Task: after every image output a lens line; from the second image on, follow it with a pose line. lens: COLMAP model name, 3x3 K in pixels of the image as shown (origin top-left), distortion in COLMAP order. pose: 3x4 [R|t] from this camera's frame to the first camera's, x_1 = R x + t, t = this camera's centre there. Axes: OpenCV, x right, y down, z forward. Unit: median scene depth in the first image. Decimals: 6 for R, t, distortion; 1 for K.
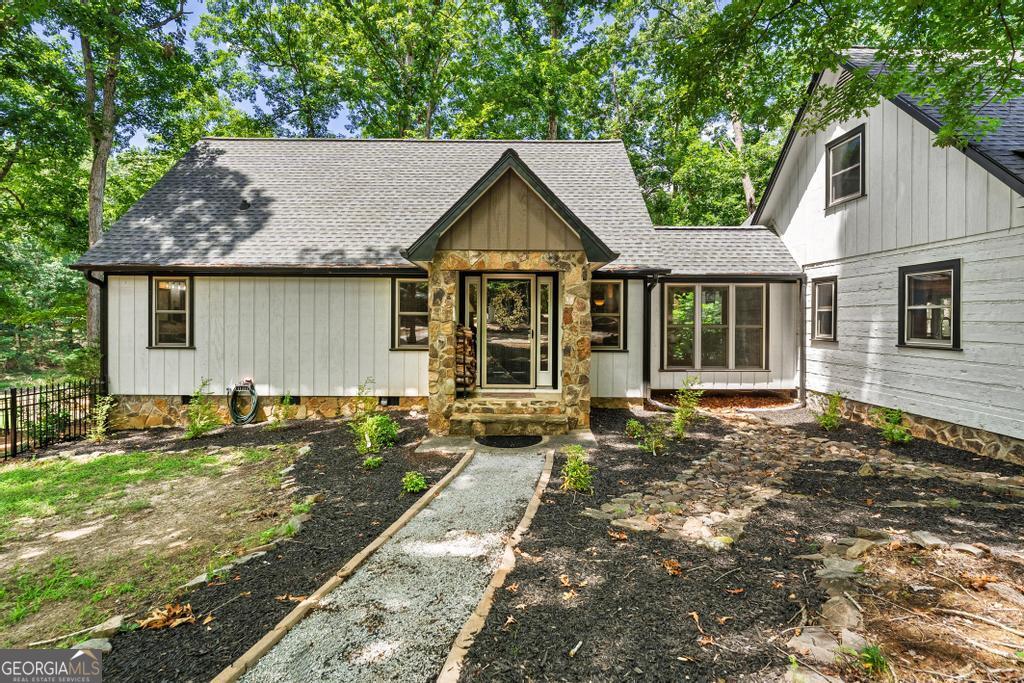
lens RADIAL K [[473.6, 0, 511.9], [0, 473.6, 331.3], [0, 0, 1]] dist [-0.003929, -0.000279]
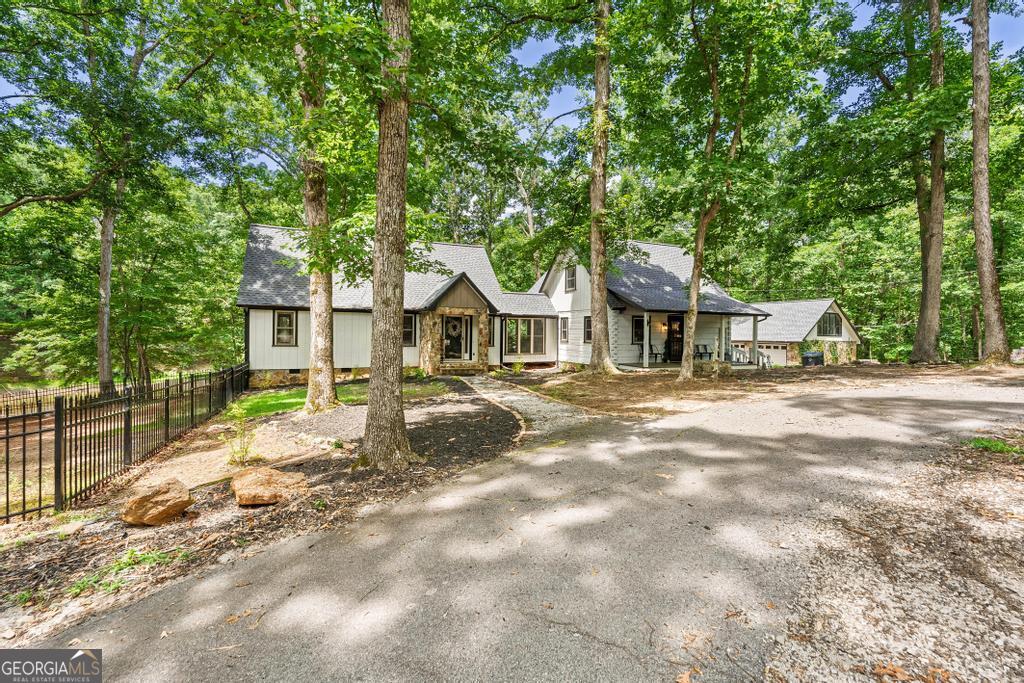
lens RADIAL K [[442.3, 0, 511.7], [0, 442.3, 342.3], [0, 0, 1]] dist [-0.001296, -0.000072]
pose [[0.913402, -0.003091, 0.407047, -0.596235], [0.002594, 0.999995, 0.001771, 0.019438], [-0.407051, -0.000562, 0.913405, -1.103992]]
